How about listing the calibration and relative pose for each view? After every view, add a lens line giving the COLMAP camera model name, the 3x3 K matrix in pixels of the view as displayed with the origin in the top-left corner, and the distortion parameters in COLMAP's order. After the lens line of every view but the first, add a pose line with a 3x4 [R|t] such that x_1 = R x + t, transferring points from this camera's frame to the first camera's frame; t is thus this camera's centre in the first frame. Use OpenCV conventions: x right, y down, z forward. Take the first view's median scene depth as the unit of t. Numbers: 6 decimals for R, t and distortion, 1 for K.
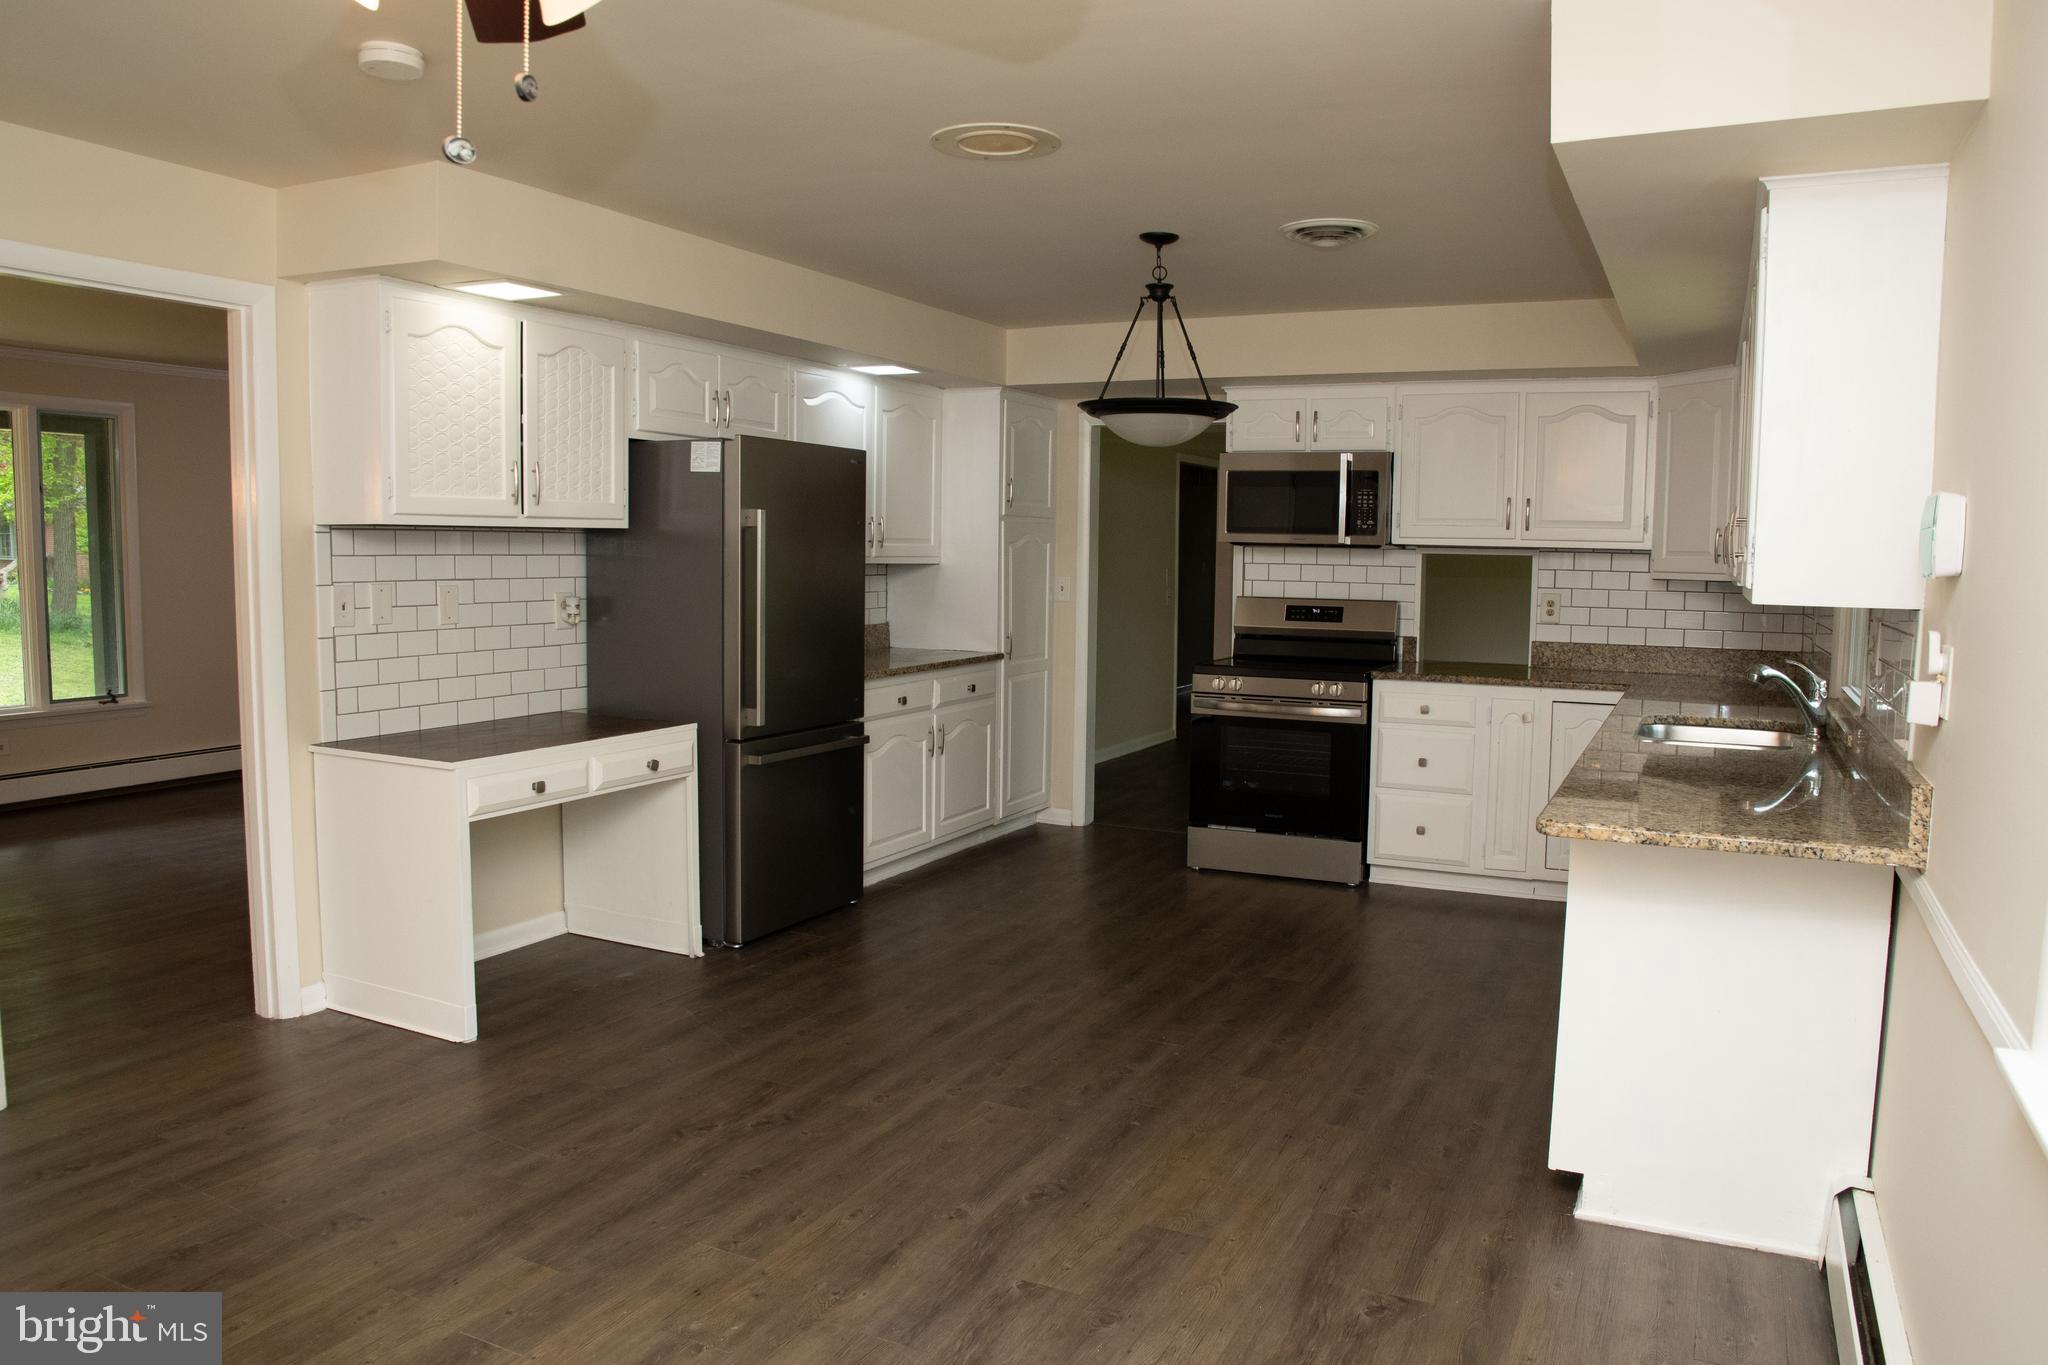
lens RADIAL K [[1428.3, 0, 1024.0], [0, 1428.3, 682.5], [0, 0, 1]] dist [-0.139661, 0.066347]
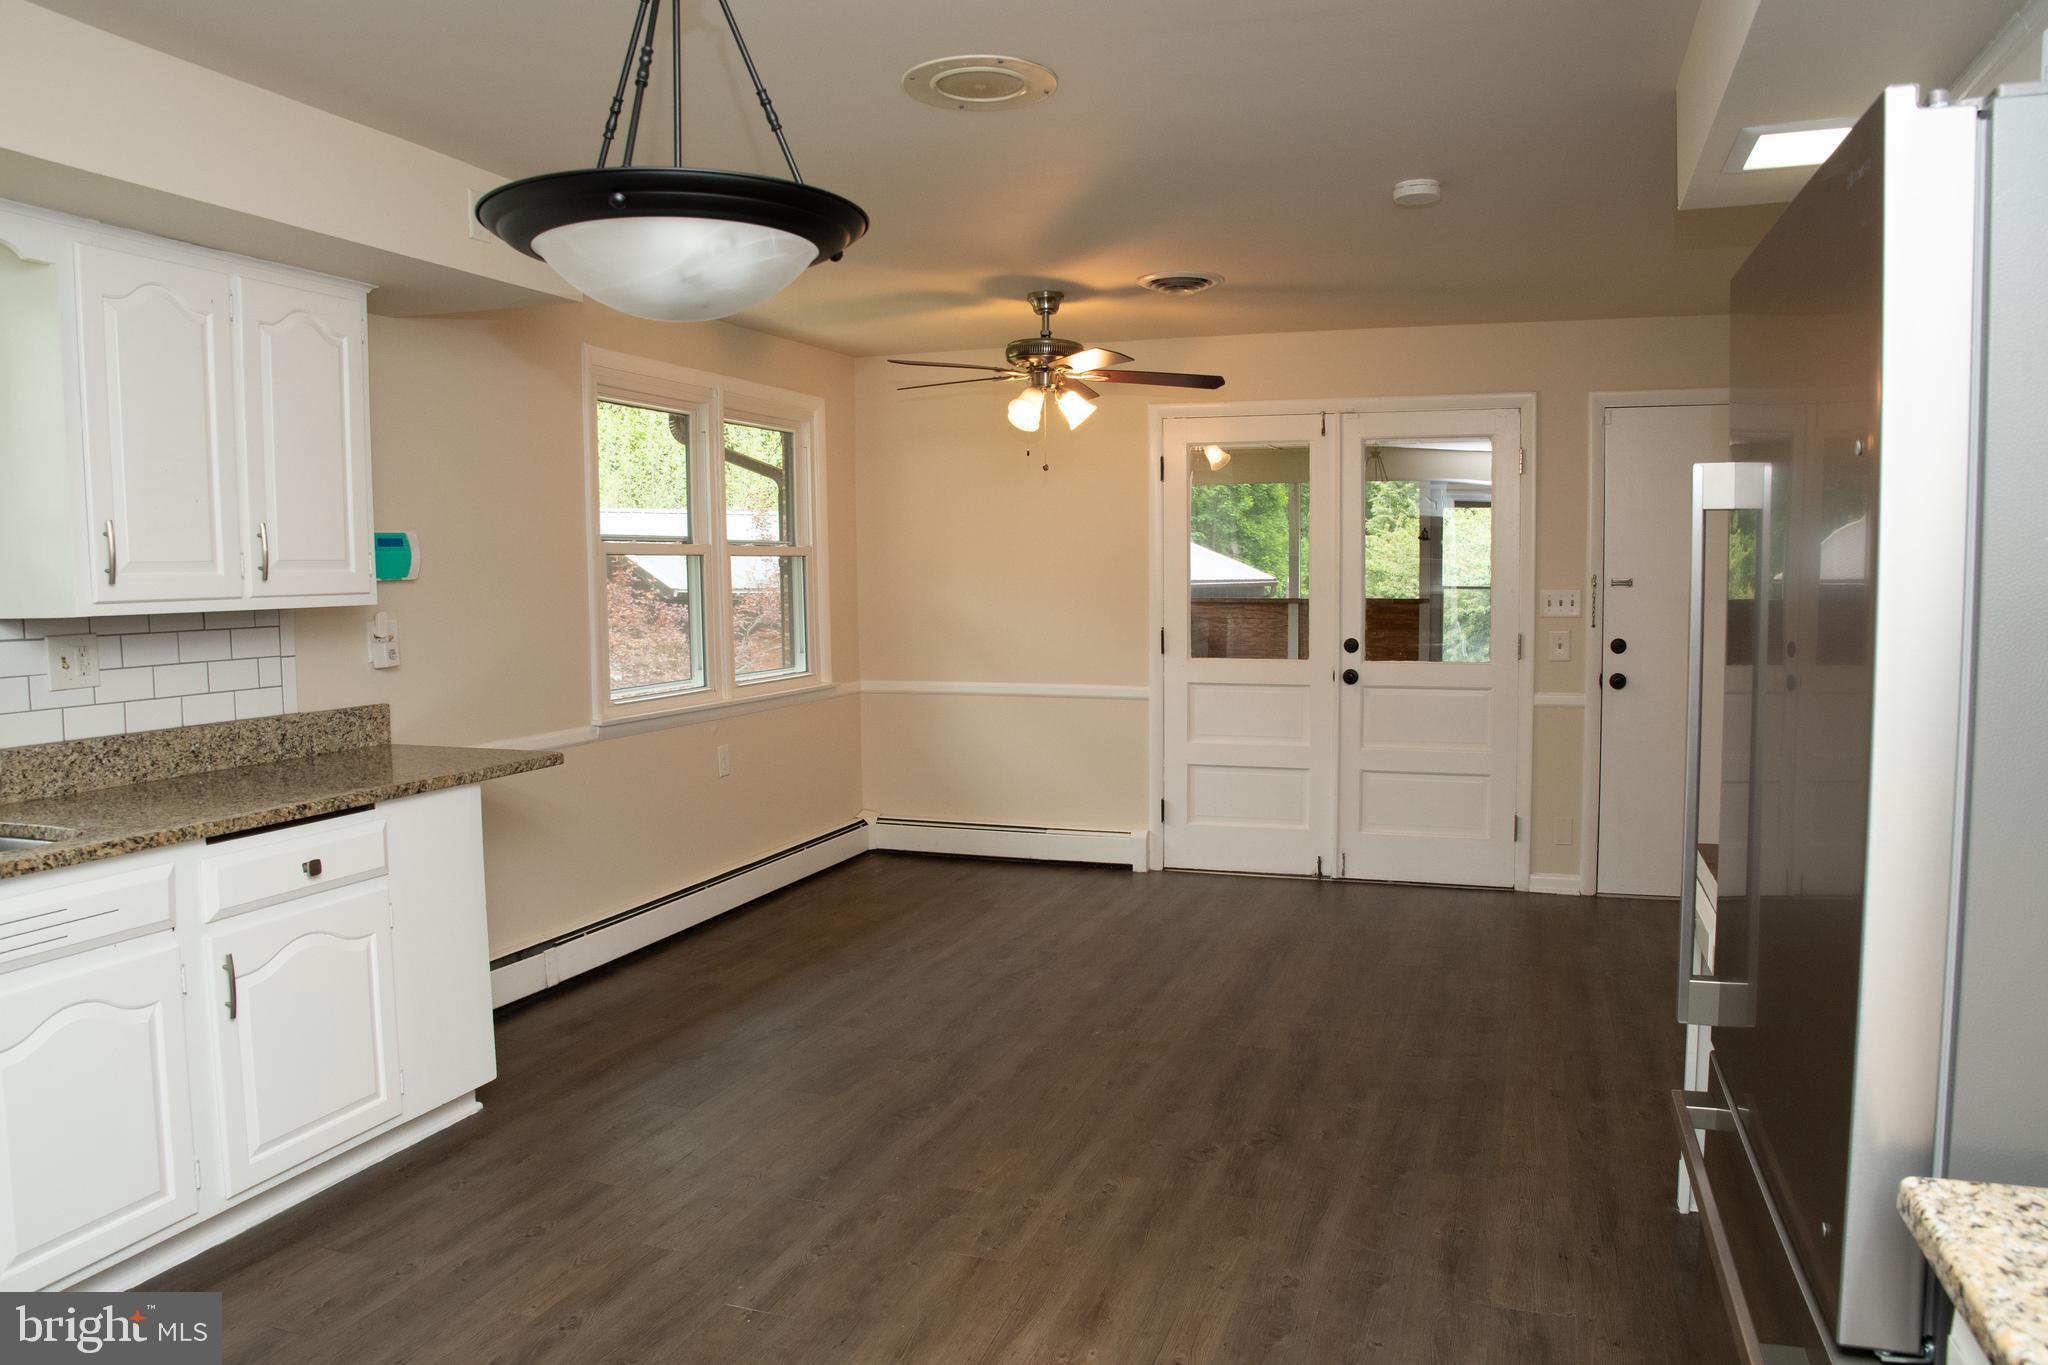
lens RADIAL K [[1428.3, 0, 1024.0], [0, 1428.3, 682.5], [0, 0, 1]] dist [-0.139661, 0.066347]
pose [[-0.993091, 0.008307, -0.117053, 0.054733], [-0.011555, 0.985721, 0.167992, -0.174059], [0.116777, 0.168184, -0.978814, 1.915174]]
